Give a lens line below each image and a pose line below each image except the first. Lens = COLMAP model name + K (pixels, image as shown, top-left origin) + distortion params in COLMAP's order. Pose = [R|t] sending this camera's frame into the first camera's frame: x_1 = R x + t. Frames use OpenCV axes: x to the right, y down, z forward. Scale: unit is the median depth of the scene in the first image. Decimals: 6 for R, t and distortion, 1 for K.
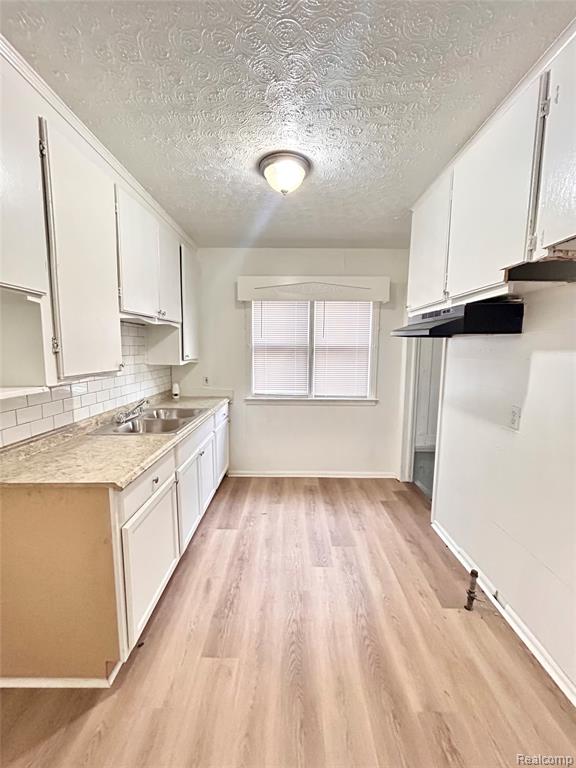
lens RADIAL K [[311.8, 0, 291.5], [0, 311.8, 384.1], [0, 0, 1]] dist [-0.001113, -0.000006]
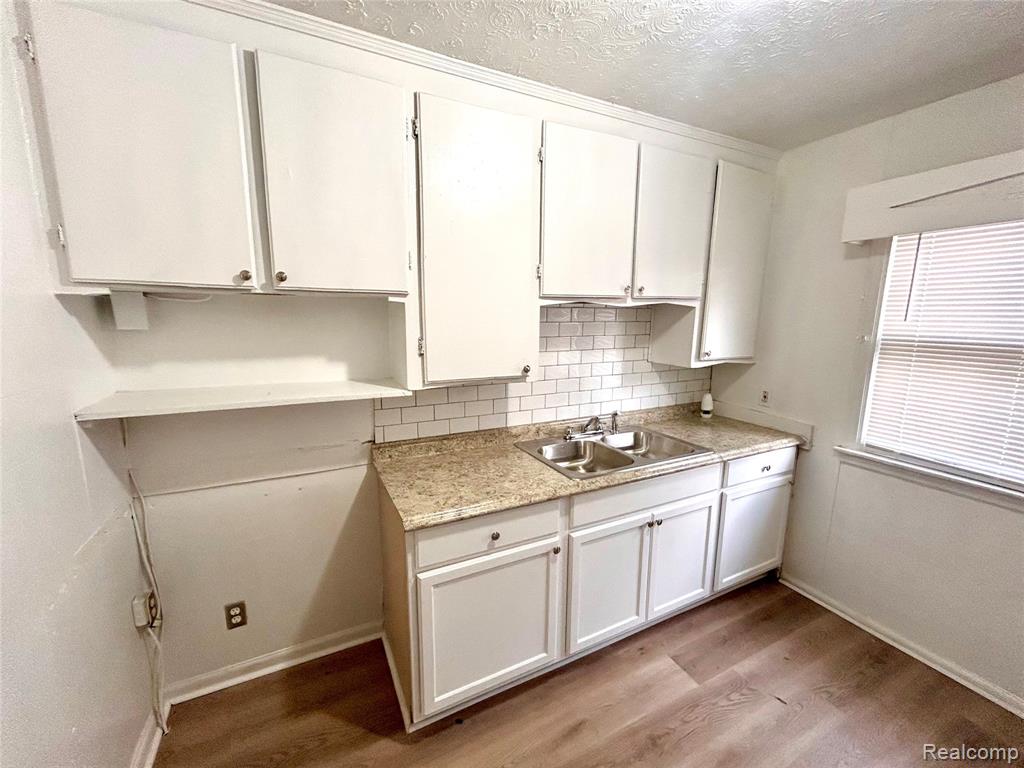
lens RADIAL K [[415.8, 0, 512.0], [0, 415.8, 384.0], [0, 0, 1]] dist [-0.001113, -0.000006]
pose [[0.447884, 0.145715, -0.882137, 0.242691], [-0.105564, 0.988347, 0.109662, -0.095489], [0.887838, 0.044007, 0.458048, 0.365841]]
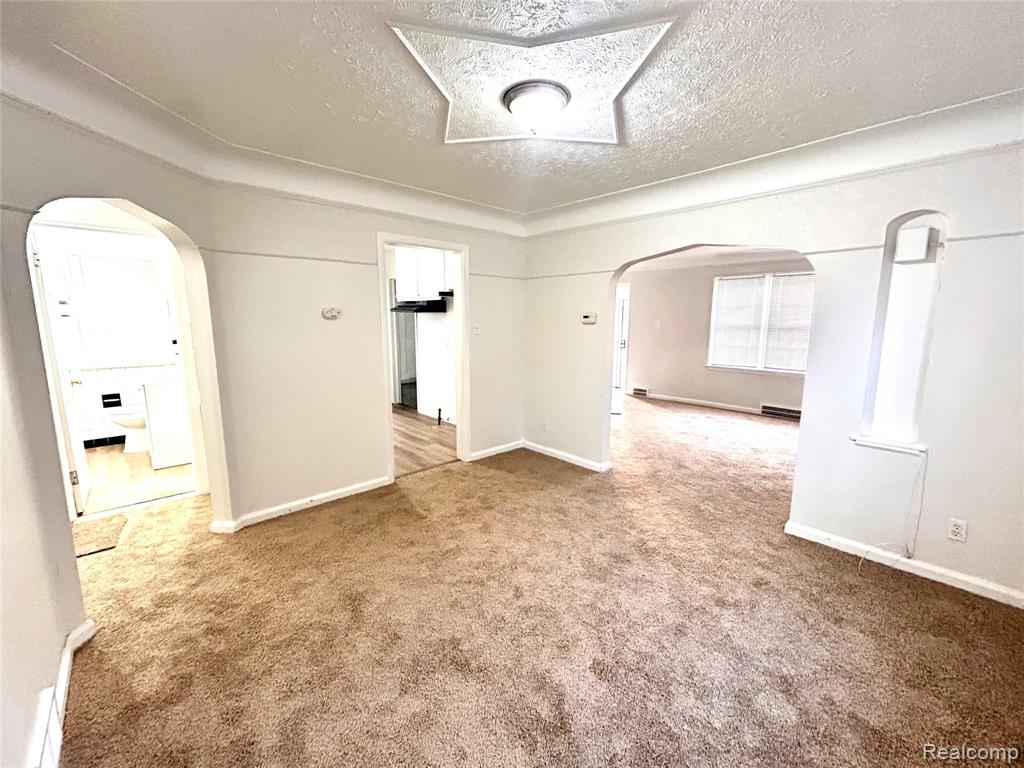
lens RADIAL K [[415.8, 0, 512.0], [0, 415.8, 384.0], [0, 0, 1]] dist [-0.001113, -0.000006]
pose [[0.731198, -0.109614, 0.673300, -0.843423], [0.080579, 0.993974, 0.074312, 0.144247], [-0.677389, -0.000084, 0.735625, -1.284179]]
